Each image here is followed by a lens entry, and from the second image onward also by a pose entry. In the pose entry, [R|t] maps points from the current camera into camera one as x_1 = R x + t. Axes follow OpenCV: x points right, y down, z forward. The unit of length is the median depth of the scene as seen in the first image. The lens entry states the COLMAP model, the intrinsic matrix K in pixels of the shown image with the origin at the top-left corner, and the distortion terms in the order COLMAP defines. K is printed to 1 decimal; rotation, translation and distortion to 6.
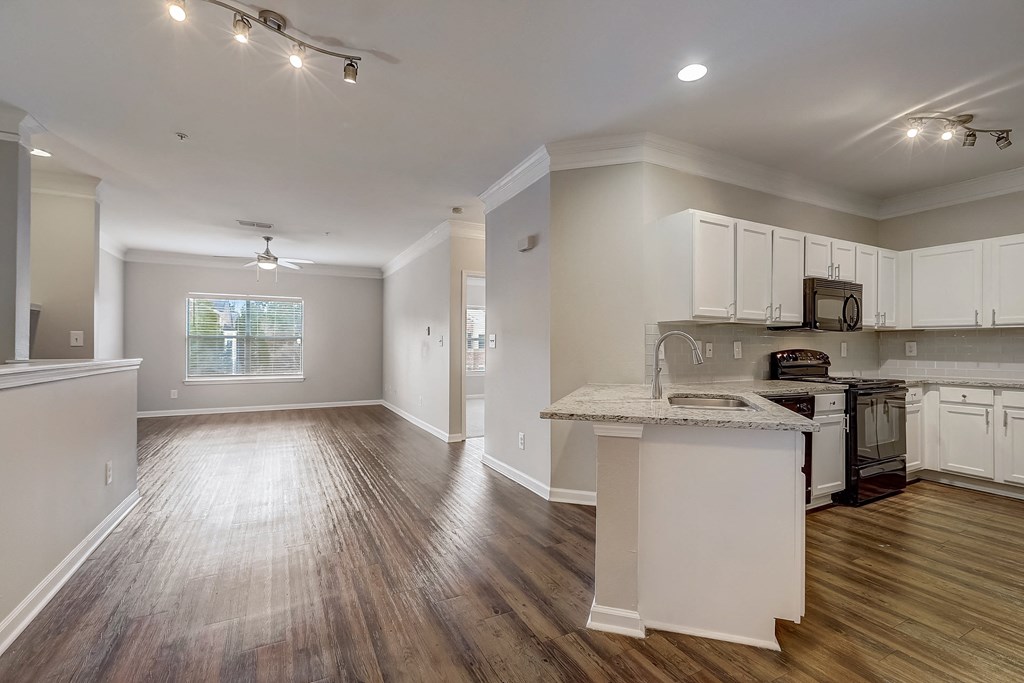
lens RADIAL K [[452.2, 0, 515.1], [0, 452.2, 343.6], [0, 0, 1]] dist [0.002498, 0.000529]
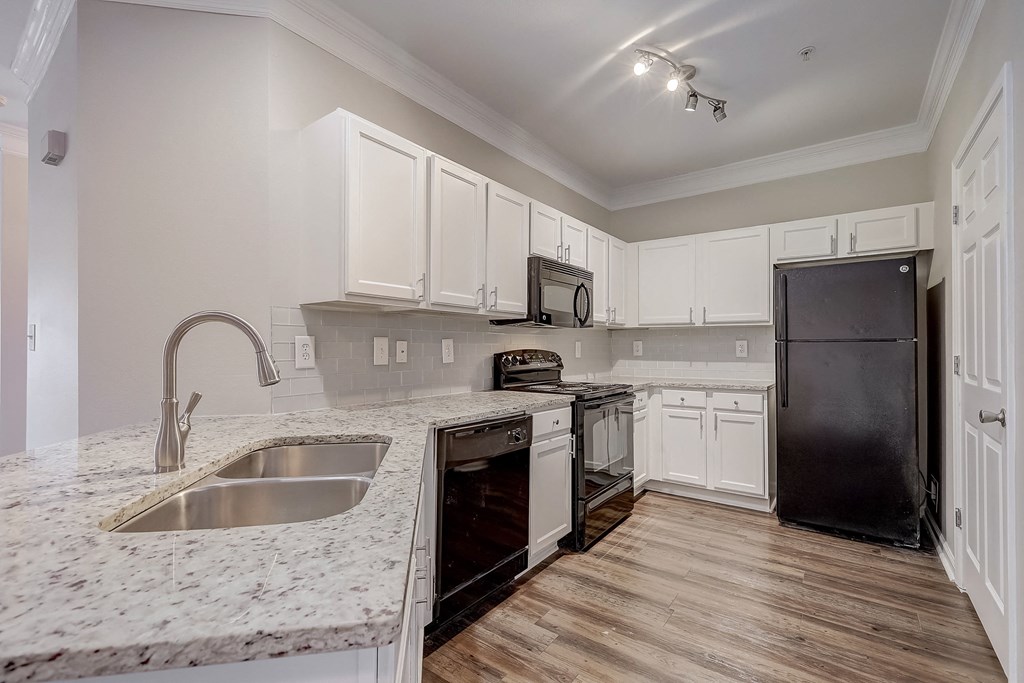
lens RADIAL K [[452.2, 0, 509.1], [0, 452.2, 343.3], [0, 0, 1]] dist [0.002498, 0.000529]
pose [[0.903603, 0.000845, 0.428371, 0.284192], [-0.000062, 0.999998, -0.001842, 0.003301], [-0.428372, 0.001637, 0.903601, 0.328584]]
